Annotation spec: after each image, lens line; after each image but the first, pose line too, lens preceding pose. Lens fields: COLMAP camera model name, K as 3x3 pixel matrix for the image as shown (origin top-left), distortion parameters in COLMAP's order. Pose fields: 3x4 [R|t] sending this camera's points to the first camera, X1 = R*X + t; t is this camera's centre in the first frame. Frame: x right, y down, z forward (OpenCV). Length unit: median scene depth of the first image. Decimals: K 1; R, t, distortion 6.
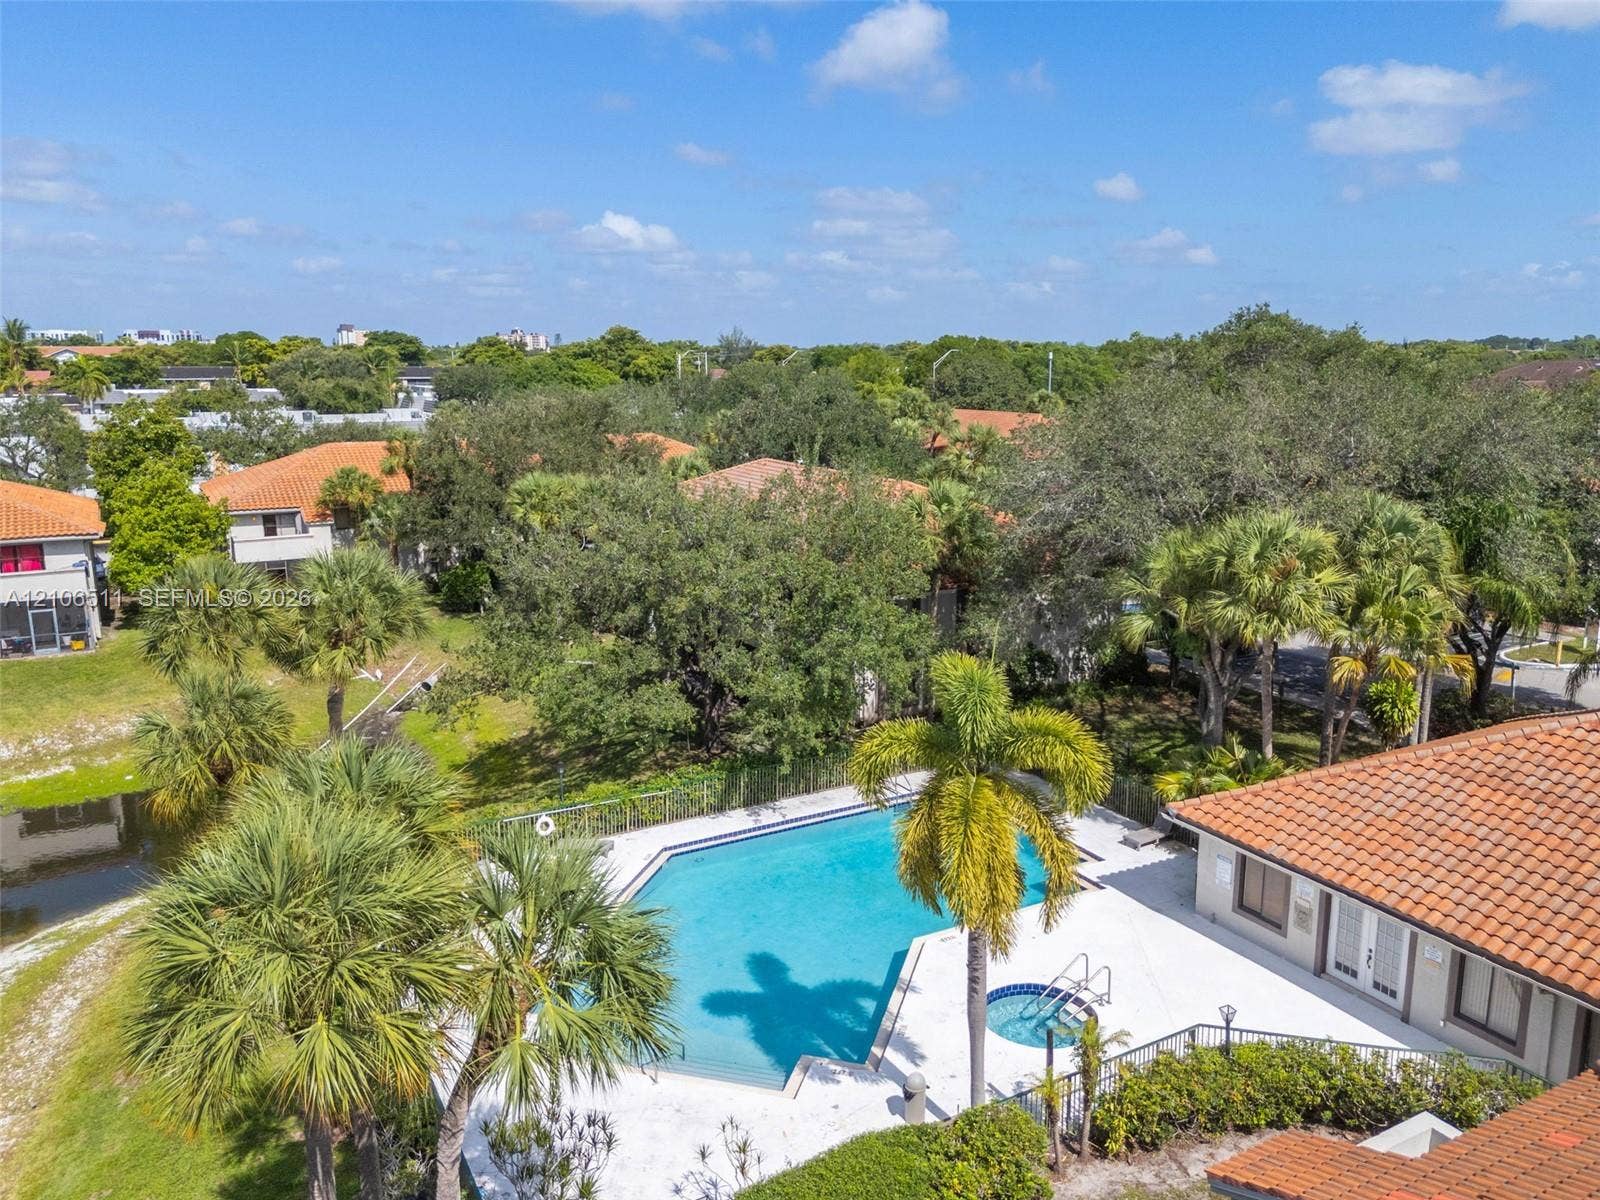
lens RADIAL K [[1212.7, 0, 800.0], [0, 1212.7, 600.0], [0, 0, 1]] dist [0.039708, -0.000674]
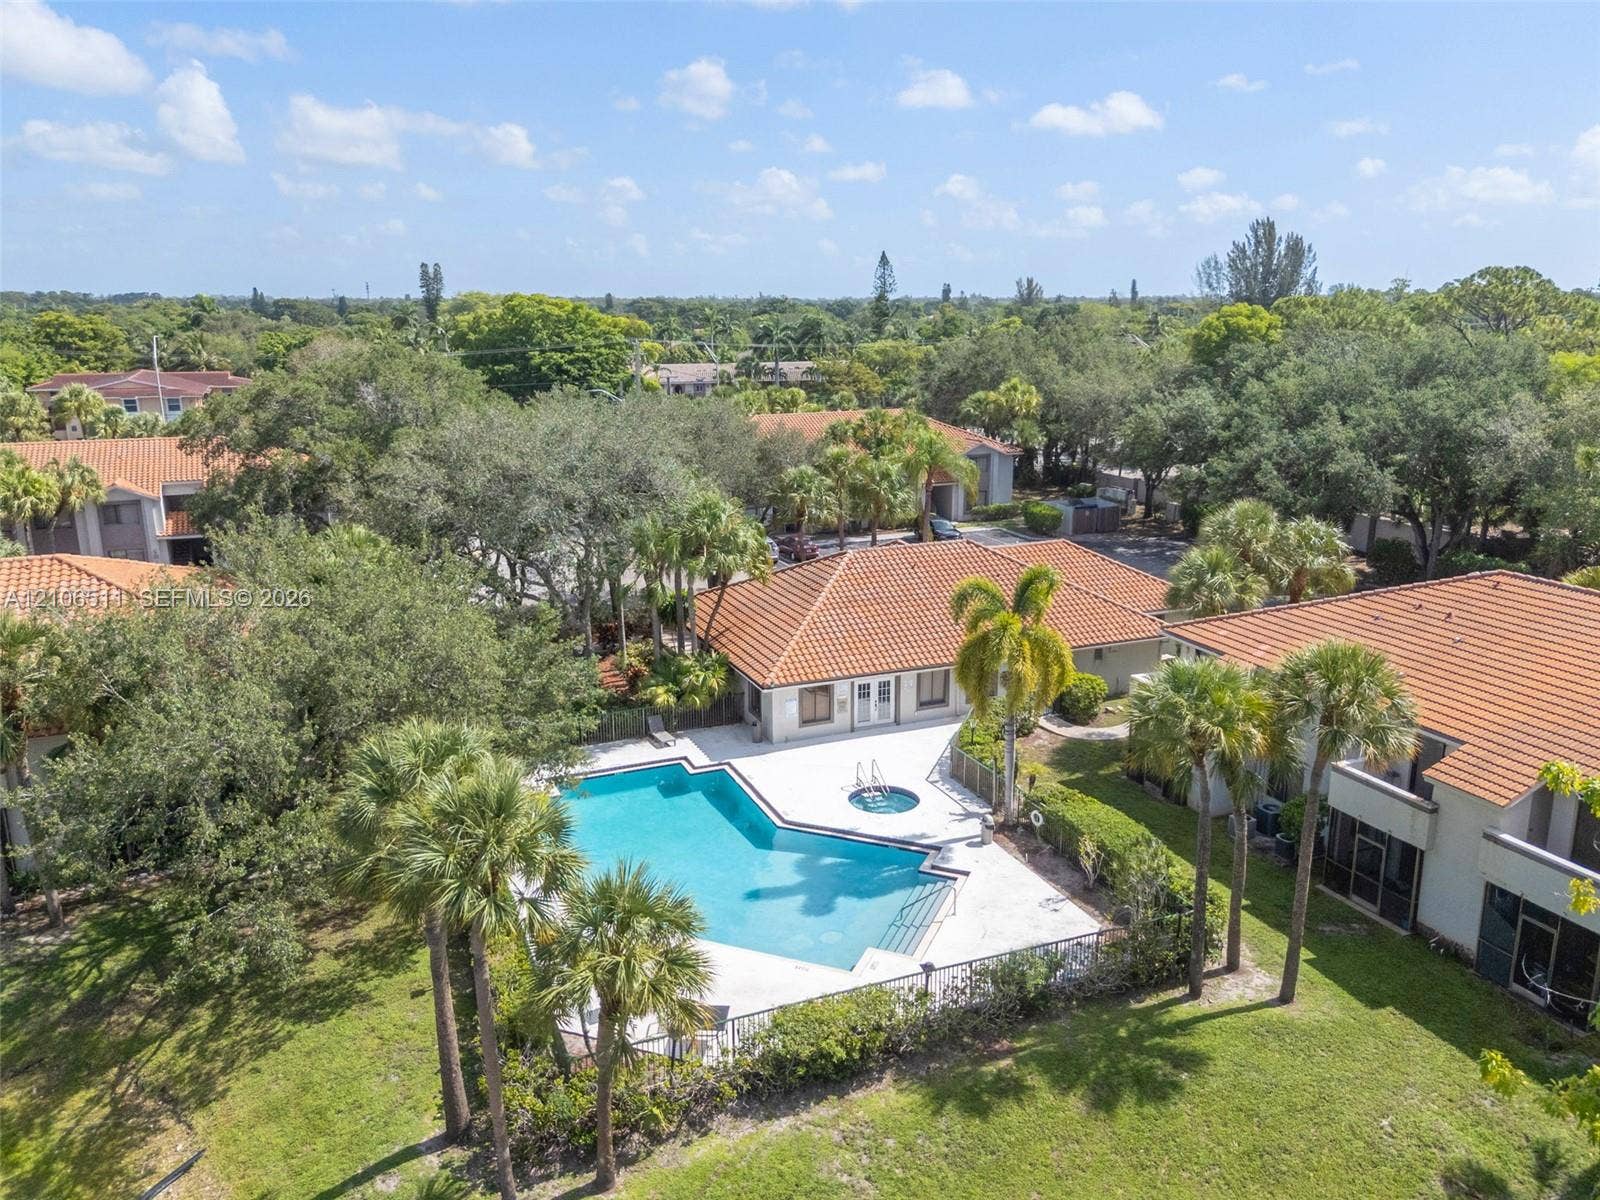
lens RADIAL K [[1212.7, 0, 800.0], [0, 1212.7, 600.0], [0, 0, 1]] dist [0.039708, -0.000674]
pose [[0.111474, -0.231109, 0.966521, -1.327334], [0.217619, 0.954653, 0.203173, -0.268963], [-0.969647, 0.187685, 0.156713, 0.804820]]
